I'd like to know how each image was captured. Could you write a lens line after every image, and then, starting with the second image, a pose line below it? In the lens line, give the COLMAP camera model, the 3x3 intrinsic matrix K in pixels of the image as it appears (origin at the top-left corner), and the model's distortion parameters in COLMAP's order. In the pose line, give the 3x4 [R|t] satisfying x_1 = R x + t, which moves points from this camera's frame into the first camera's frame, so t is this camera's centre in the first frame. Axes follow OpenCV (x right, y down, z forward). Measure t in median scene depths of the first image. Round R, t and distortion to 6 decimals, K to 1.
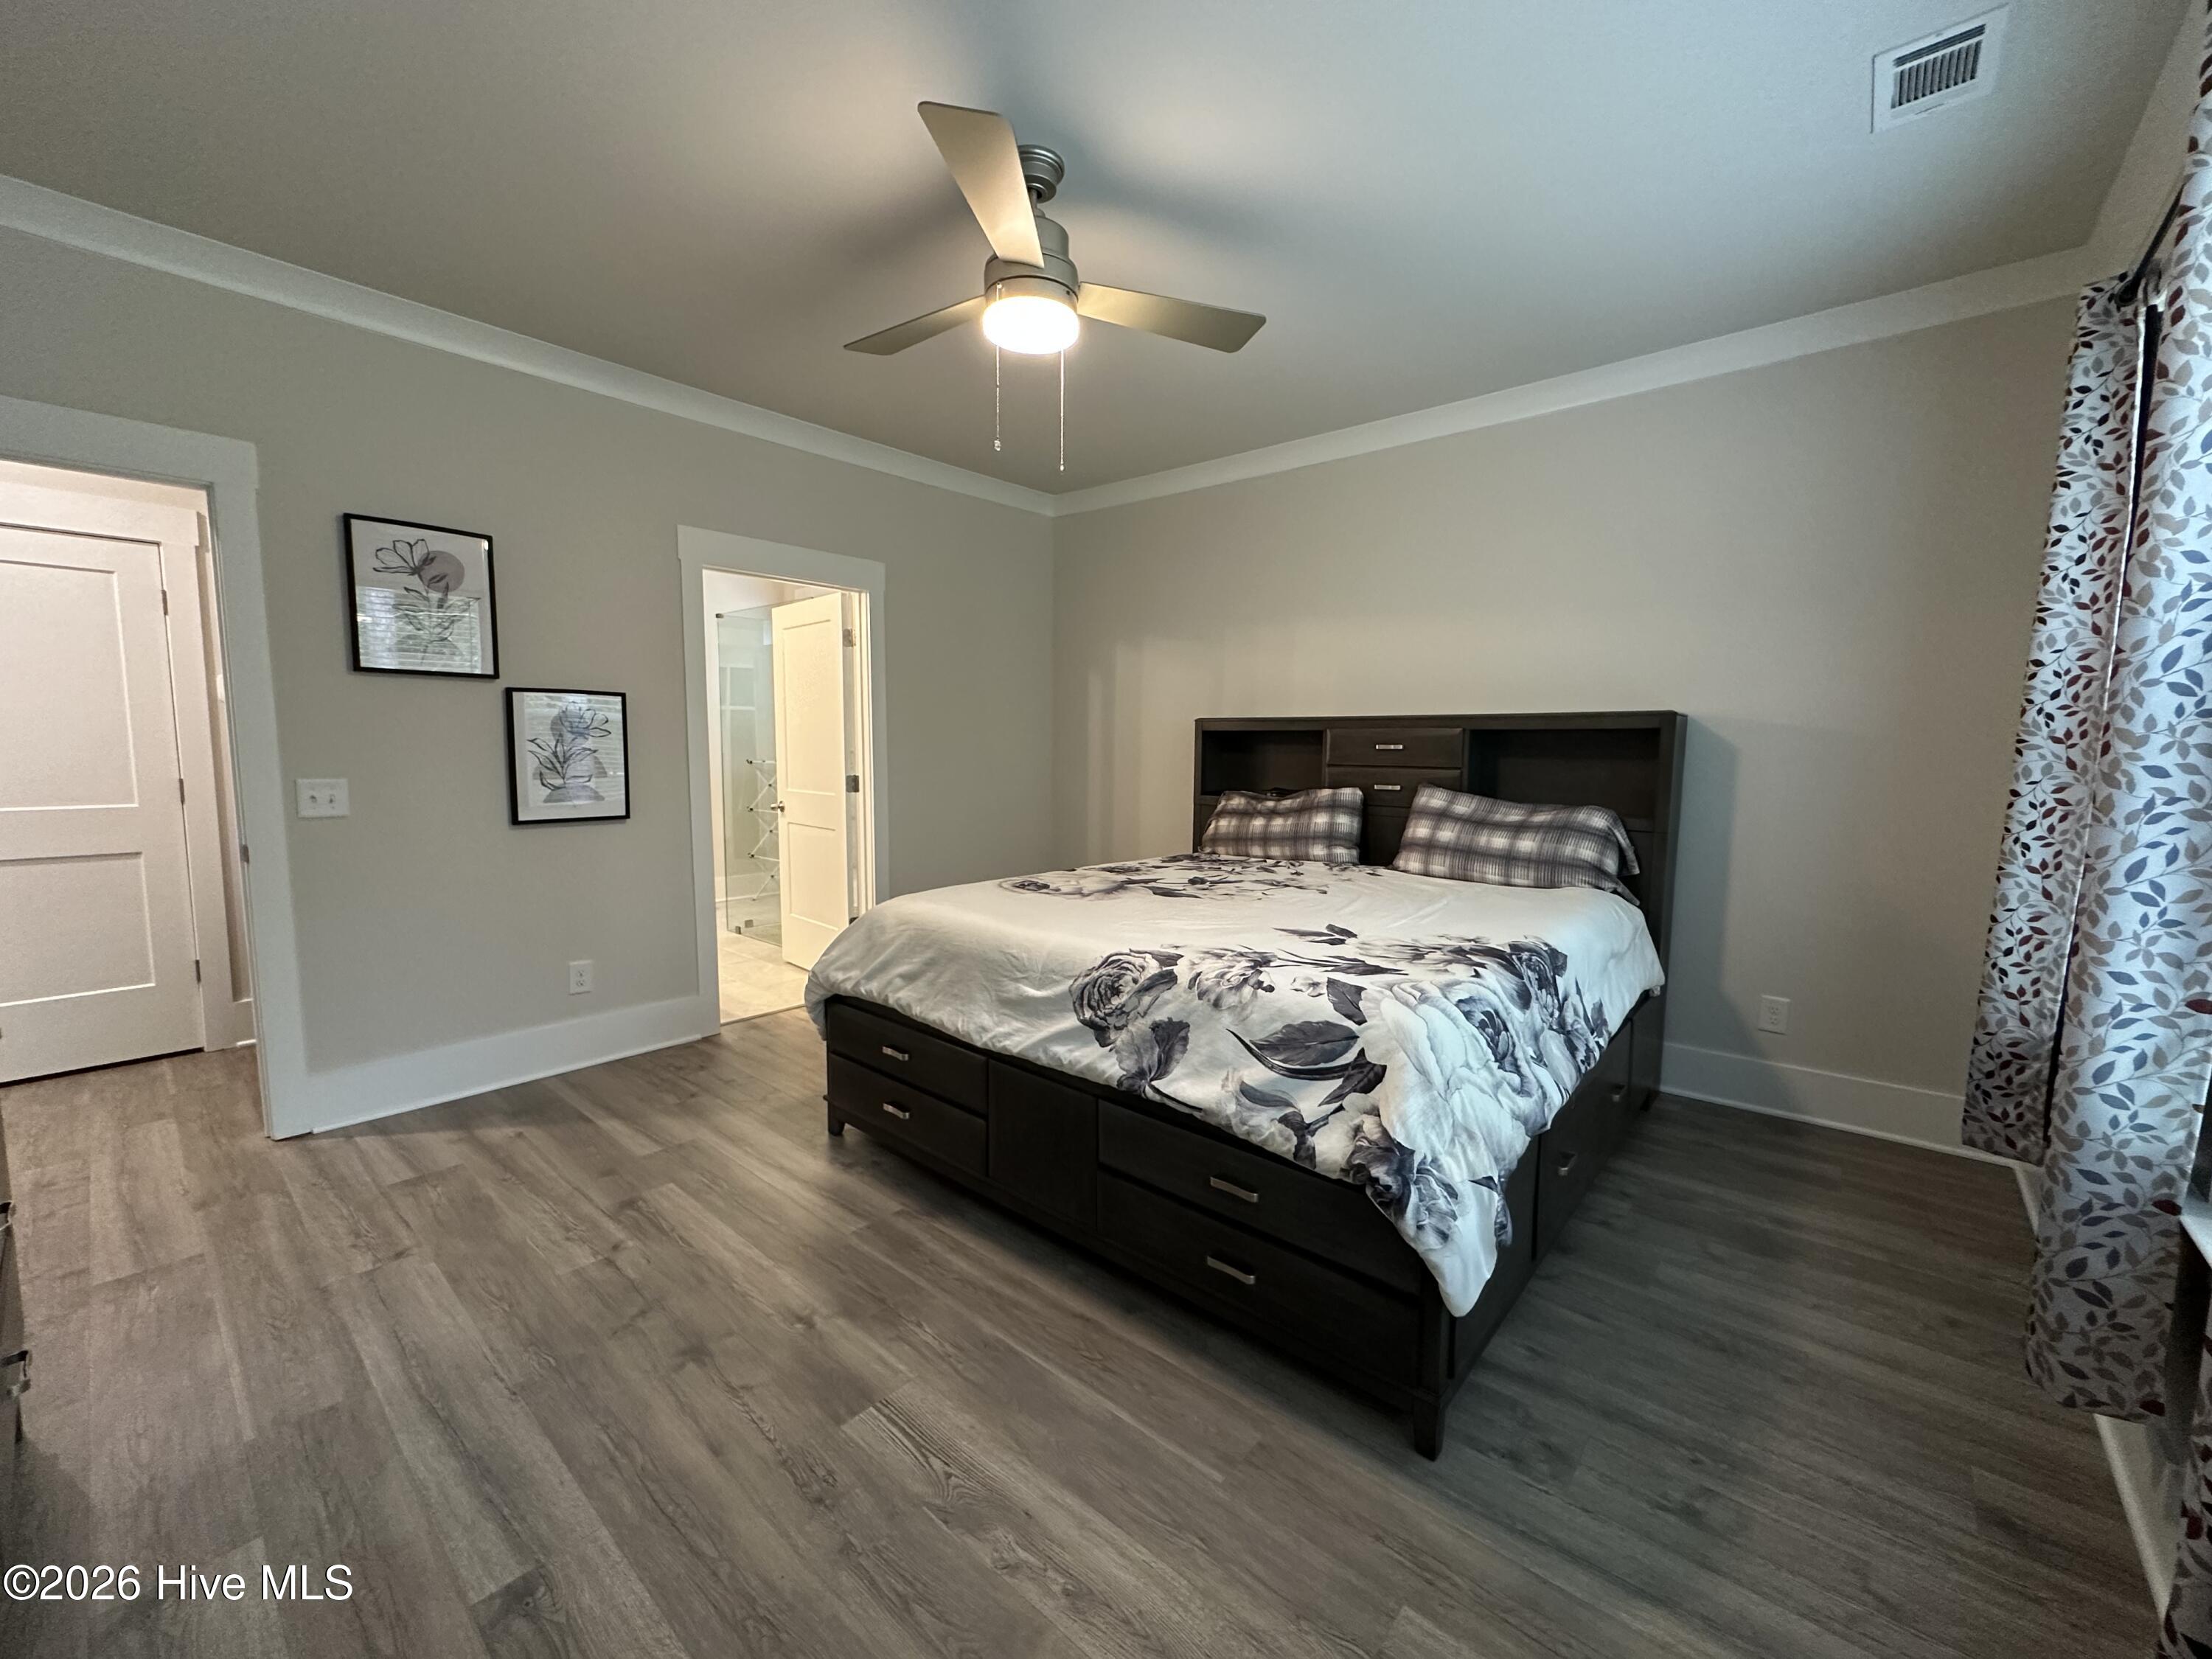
lens RADIAL K [[882.5, 0, 1106.0], [0, 882.5, 829.5], [0, 0, 1]] dist [0.000379, -0.000367]
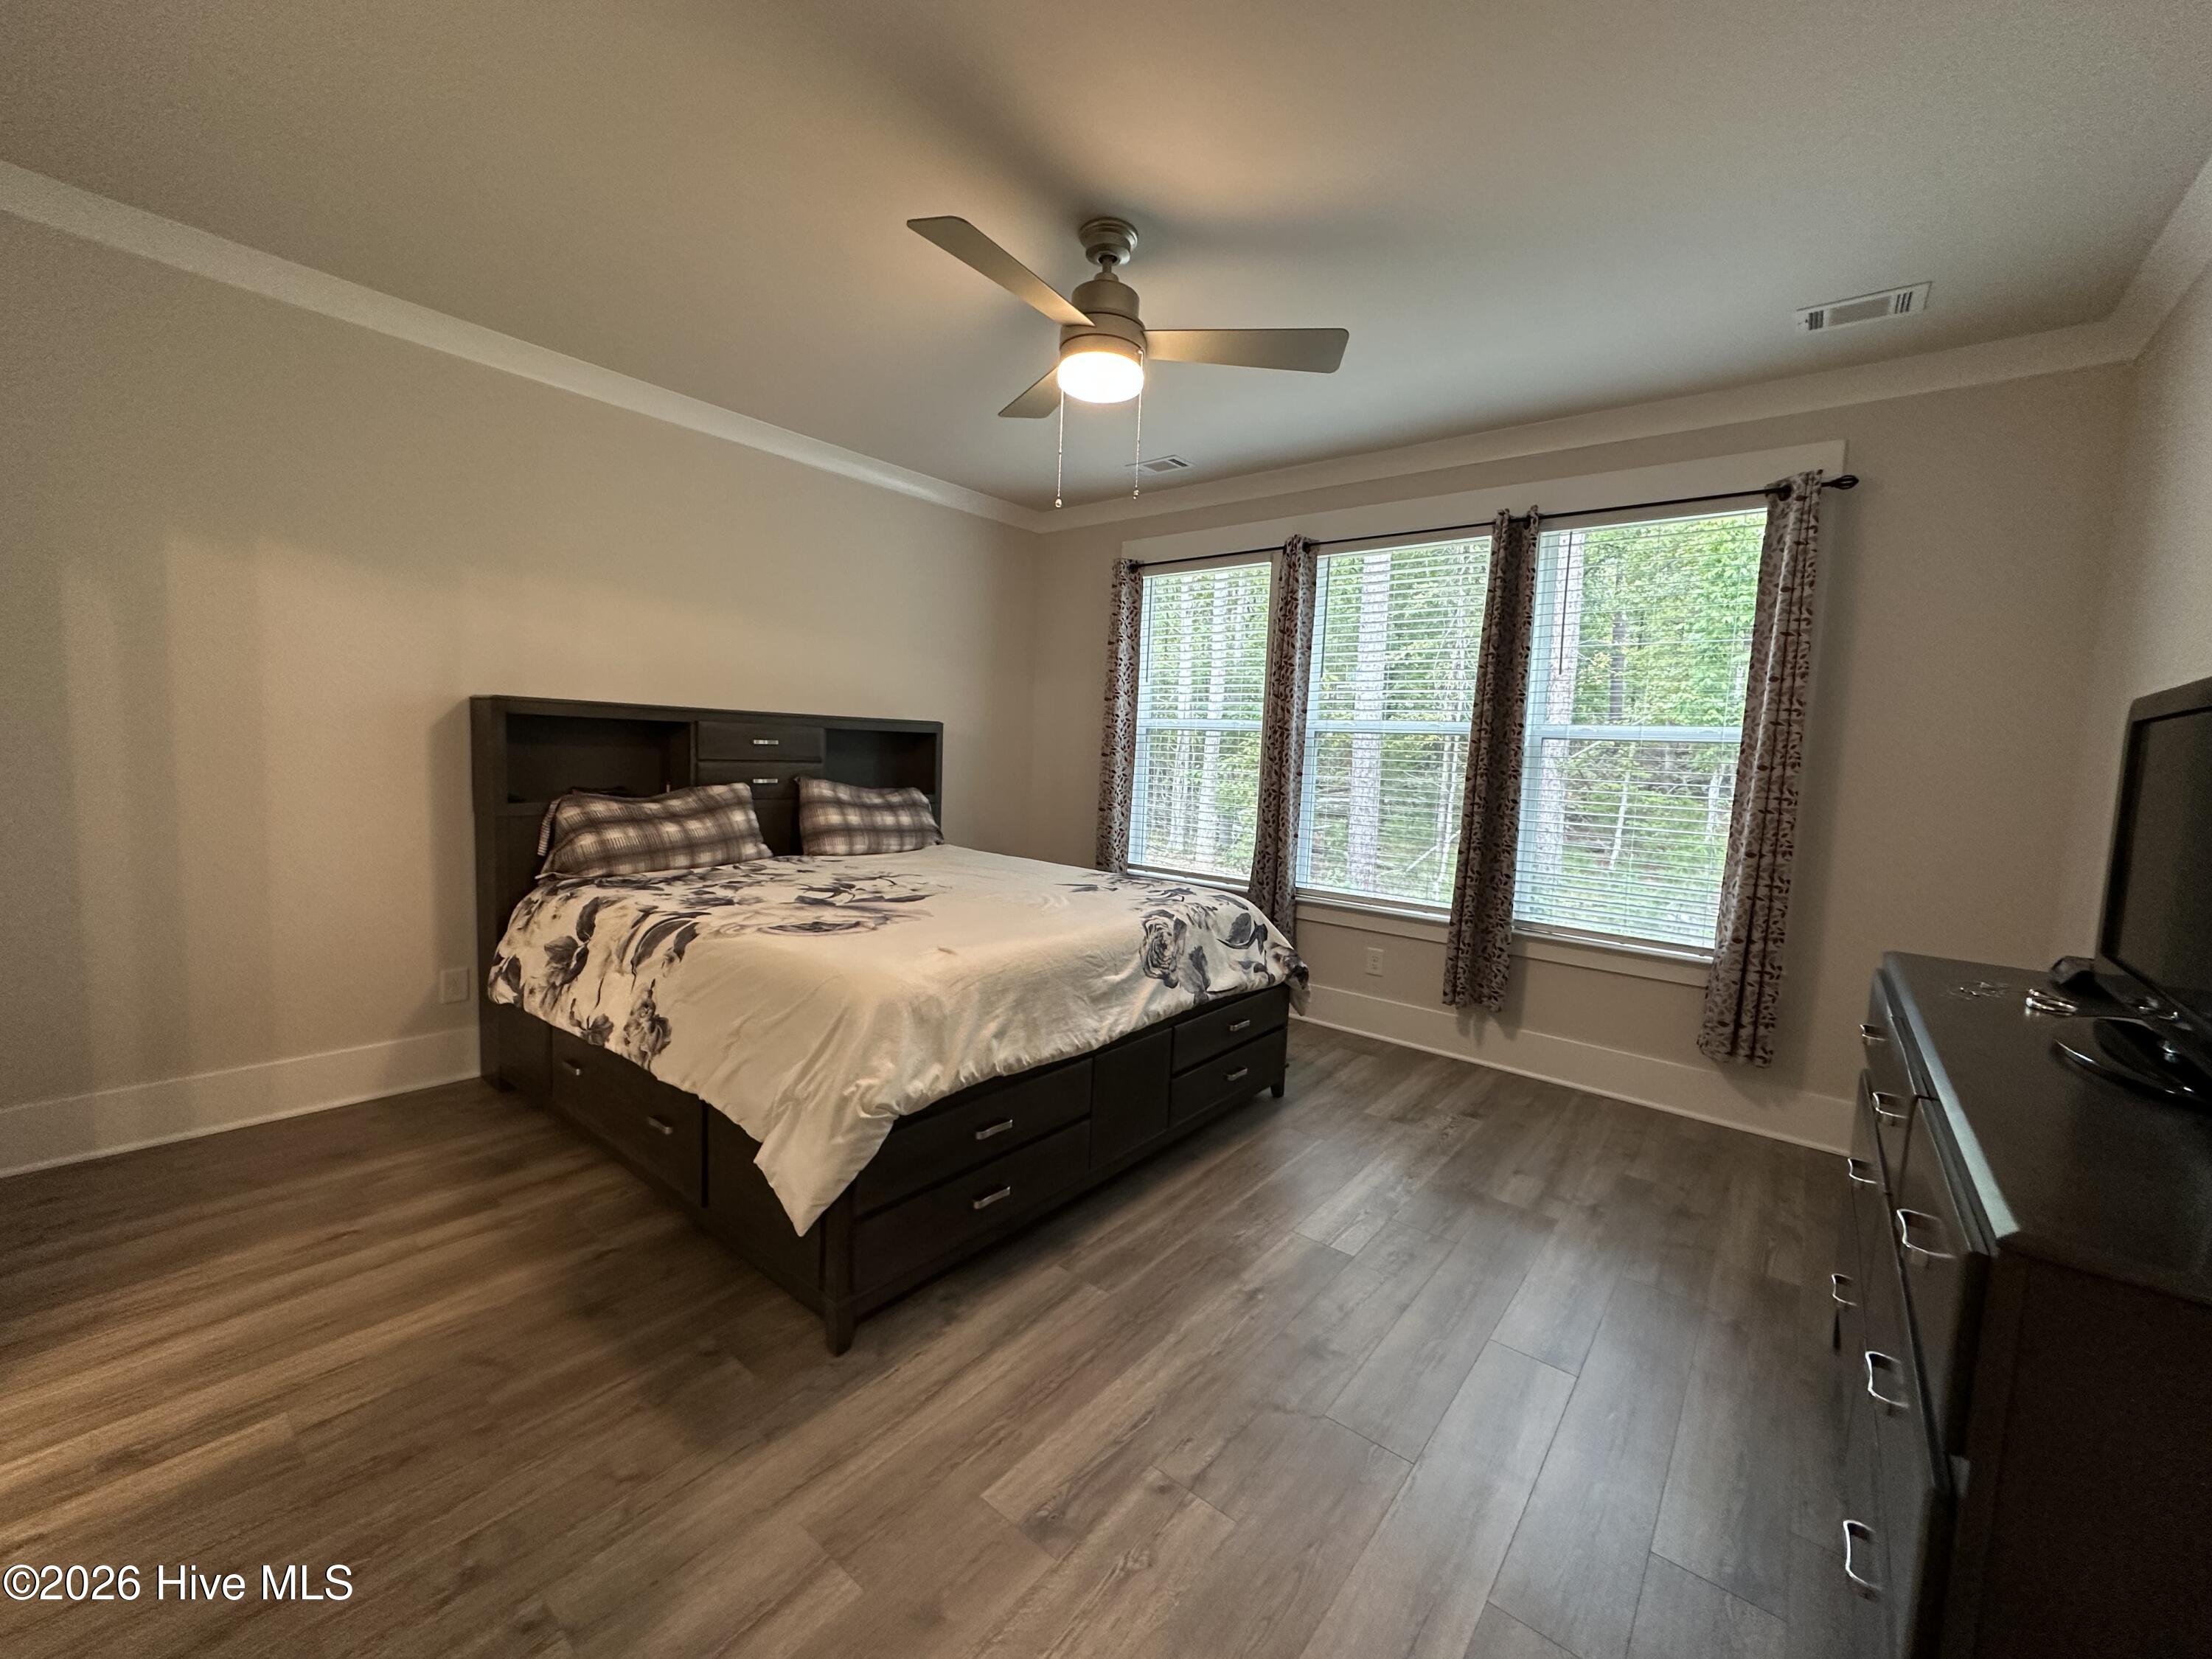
lens RADIAL K [[882.5, 0, 1106.0], [0, 882.5, 829.5], [0, 0, 1]] dist [0.000379, -0.000367]
pose [[-0.033505, -0.103448, 0.994070, -1.190058], [0.055451, 0.992904, 0.105196, -0.126375], [-0.997899, 0.058647, -0.027531, 1.024796]]
